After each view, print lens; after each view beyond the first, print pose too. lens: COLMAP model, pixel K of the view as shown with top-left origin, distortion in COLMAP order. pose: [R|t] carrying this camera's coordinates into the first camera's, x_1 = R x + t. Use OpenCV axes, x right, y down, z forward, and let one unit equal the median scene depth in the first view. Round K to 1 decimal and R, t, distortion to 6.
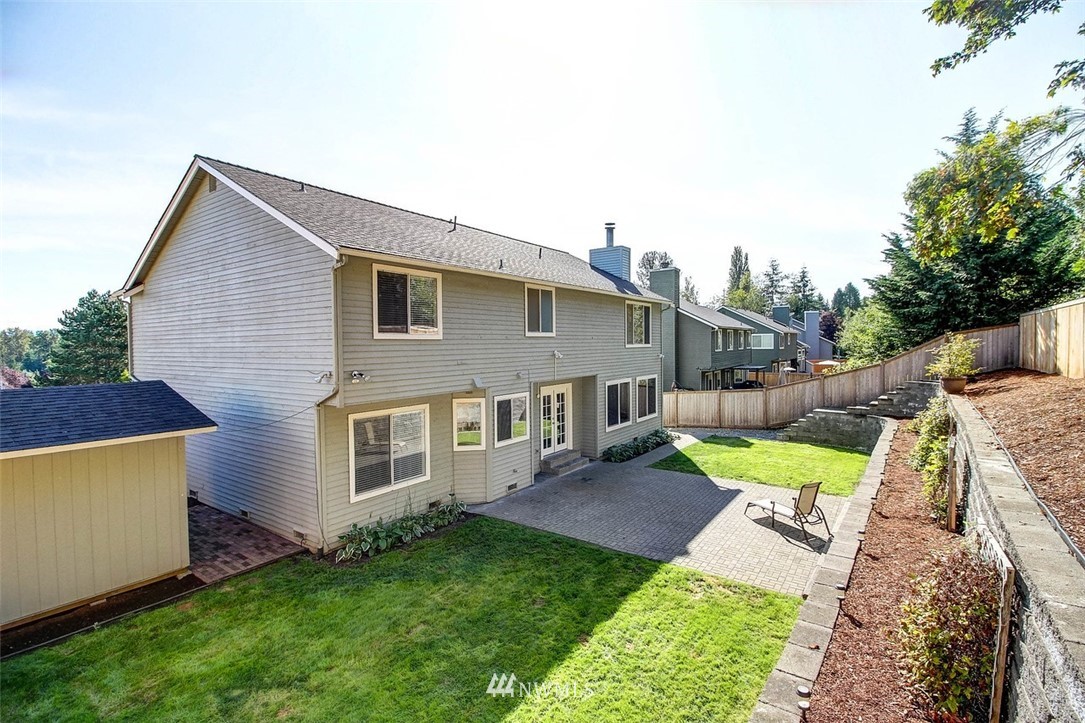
lens RADIAL K [[499.1, 0, 536.0], [0, 499.1, 351.3], [0, 0, 1]] dist [-0.004663, -0.003096]
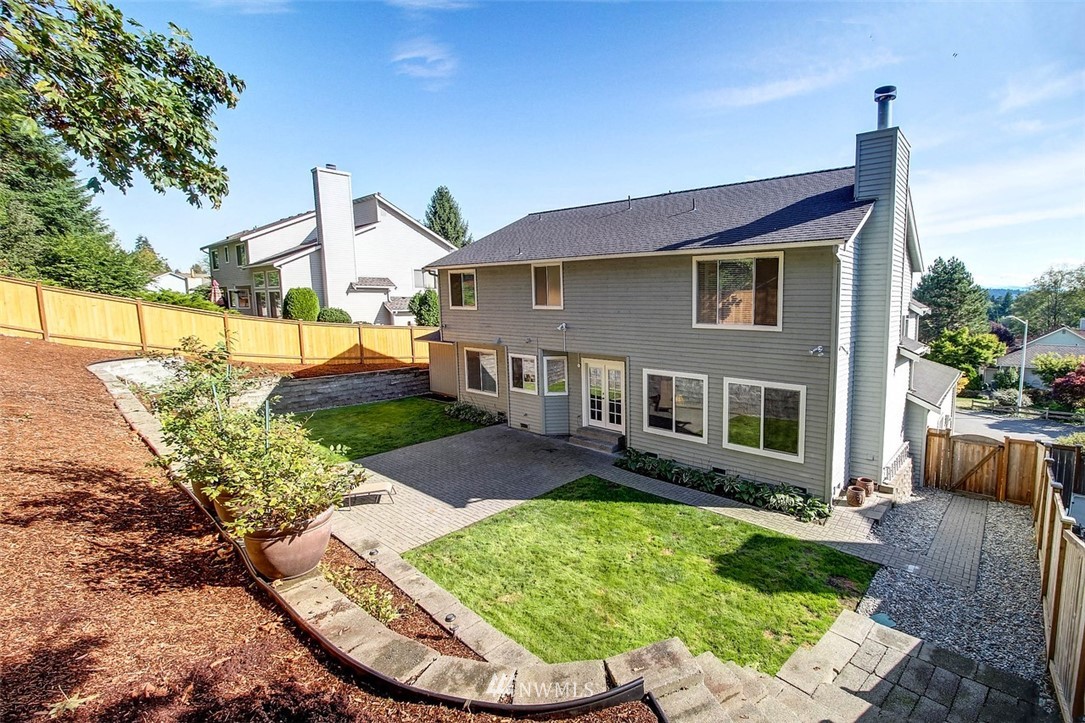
lens RADIAL K [[499.1, 0, 684.1], [0, 499.1, 364.2], [0, 0, 1]] dist [-0.004663, -0.003096]
pose [[0.007916, 0.123955, -0.992256, 1.225434], [-0.030615, 0.991852, 0.123661, -0.059362], [0.999500, 0.029399, 0.011647, 1.404532]]
